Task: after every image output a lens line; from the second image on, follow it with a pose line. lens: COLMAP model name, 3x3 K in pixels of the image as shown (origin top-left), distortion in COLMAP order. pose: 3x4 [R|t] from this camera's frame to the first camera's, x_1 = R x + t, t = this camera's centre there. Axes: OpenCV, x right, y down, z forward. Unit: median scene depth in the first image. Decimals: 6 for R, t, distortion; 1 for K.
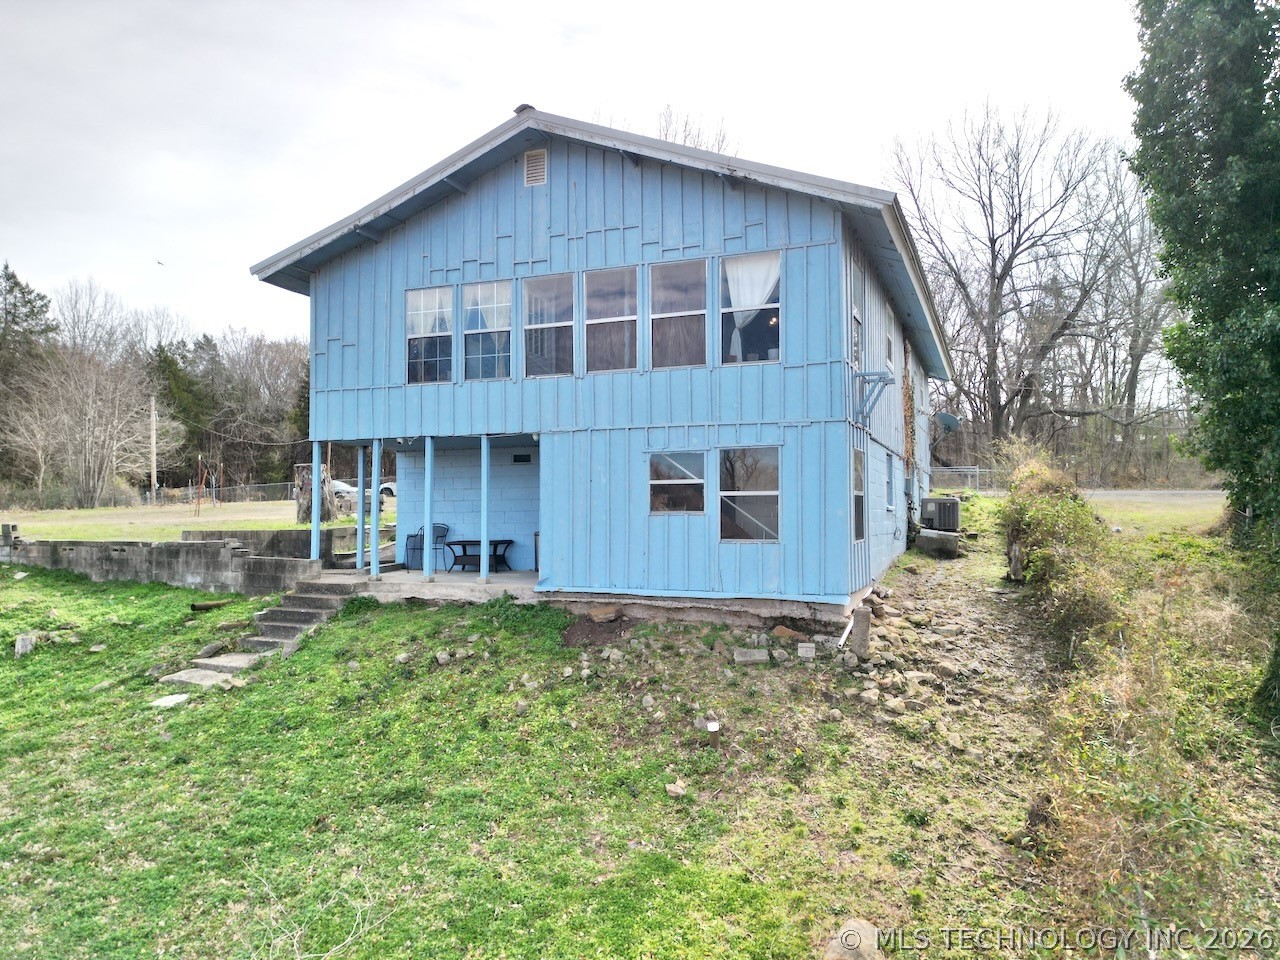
lens RADIAL K [[894.7, 0, 639.9], [0, 894.7, 475.1], [0, 0, 1]] dist [0.094189, -0.090134]
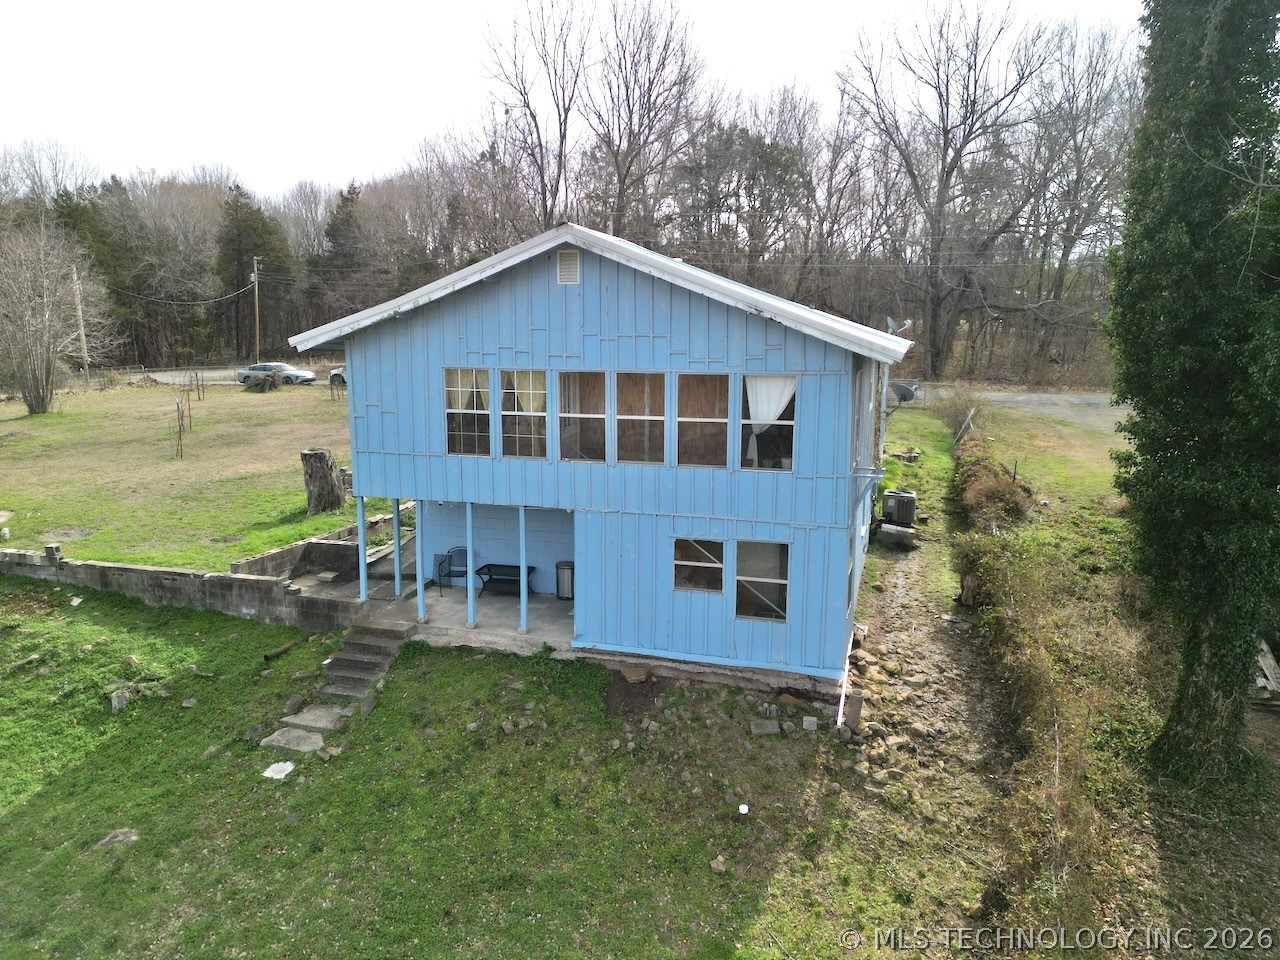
lens RADIAL K [[894.7, 0, 639.9], [0, 894.7, 475.1], [0, 0, 1]] dist [0.094189, -0.090134]
pose [[0.996520, -0.005310, 0.083180, -0.139167], [-0.011612, 0.979391, 0.201640, -0.362015], [-0.082536, -0.201904, 0.975921, -0.112349]]
